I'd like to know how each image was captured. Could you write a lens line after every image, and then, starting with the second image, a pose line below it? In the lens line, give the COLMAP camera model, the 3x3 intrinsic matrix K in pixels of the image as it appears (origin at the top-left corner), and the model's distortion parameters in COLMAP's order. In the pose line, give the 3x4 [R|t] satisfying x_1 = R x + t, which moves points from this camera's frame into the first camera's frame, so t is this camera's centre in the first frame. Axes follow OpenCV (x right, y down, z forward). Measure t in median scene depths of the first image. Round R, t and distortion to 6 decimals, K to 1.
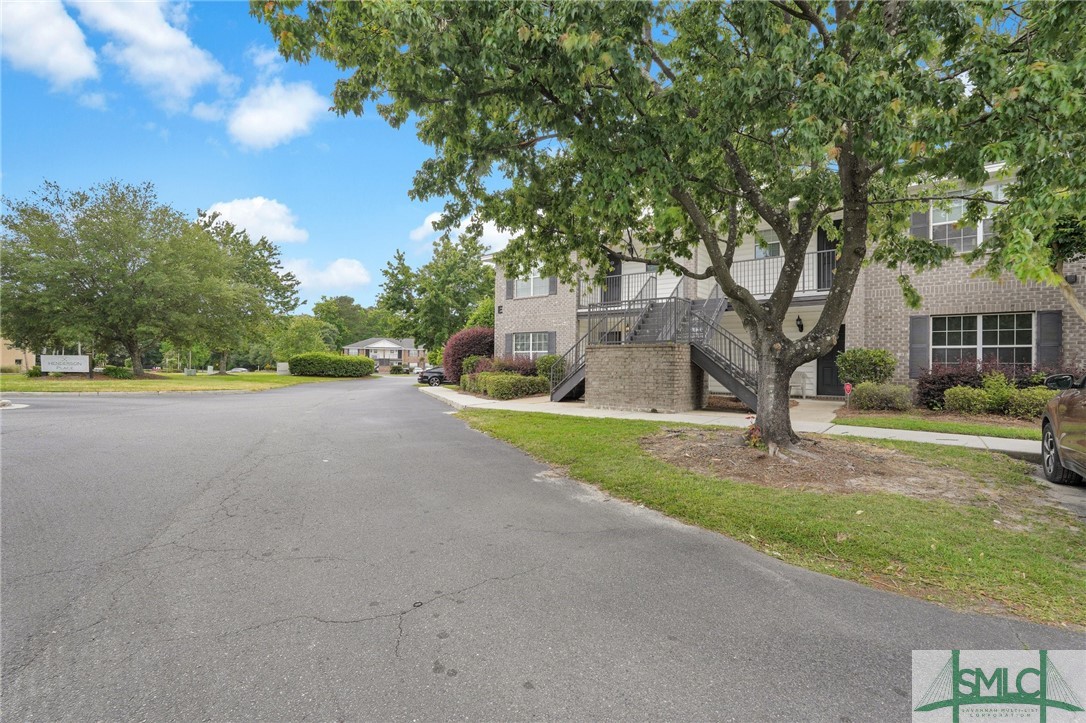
lens RADIAL K [[507.5, 0, 537.7], [0, 507.5, 362.6], [0, 0, 1]] dist [0.000186, 0.001475]
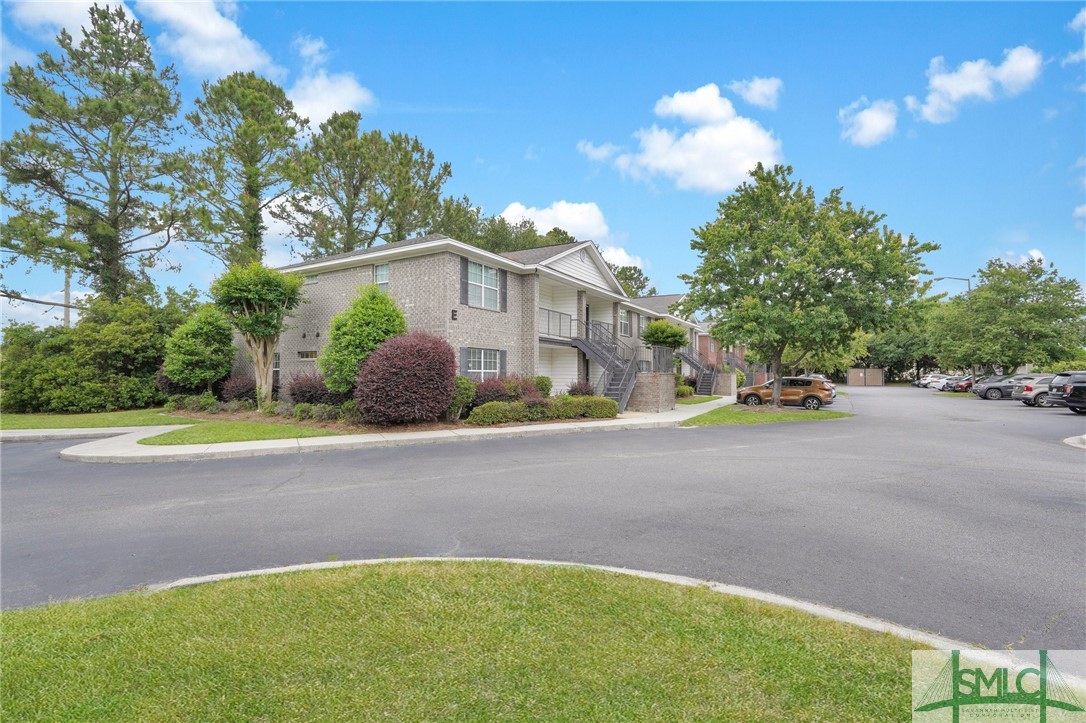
lens RADIAL K [[478.3, 0, 549.2], [0, 478.3, 363.1], [0, 0, 1]] dist [-0.000466, 0.000022]
pose [[-0.159062, 0.000139, 0.987269, -1.405741], [-0.020129, 0.999792, -0.003384, -0.056731], [-0.987063, -0.020411, -0.159027, 1.693173]]
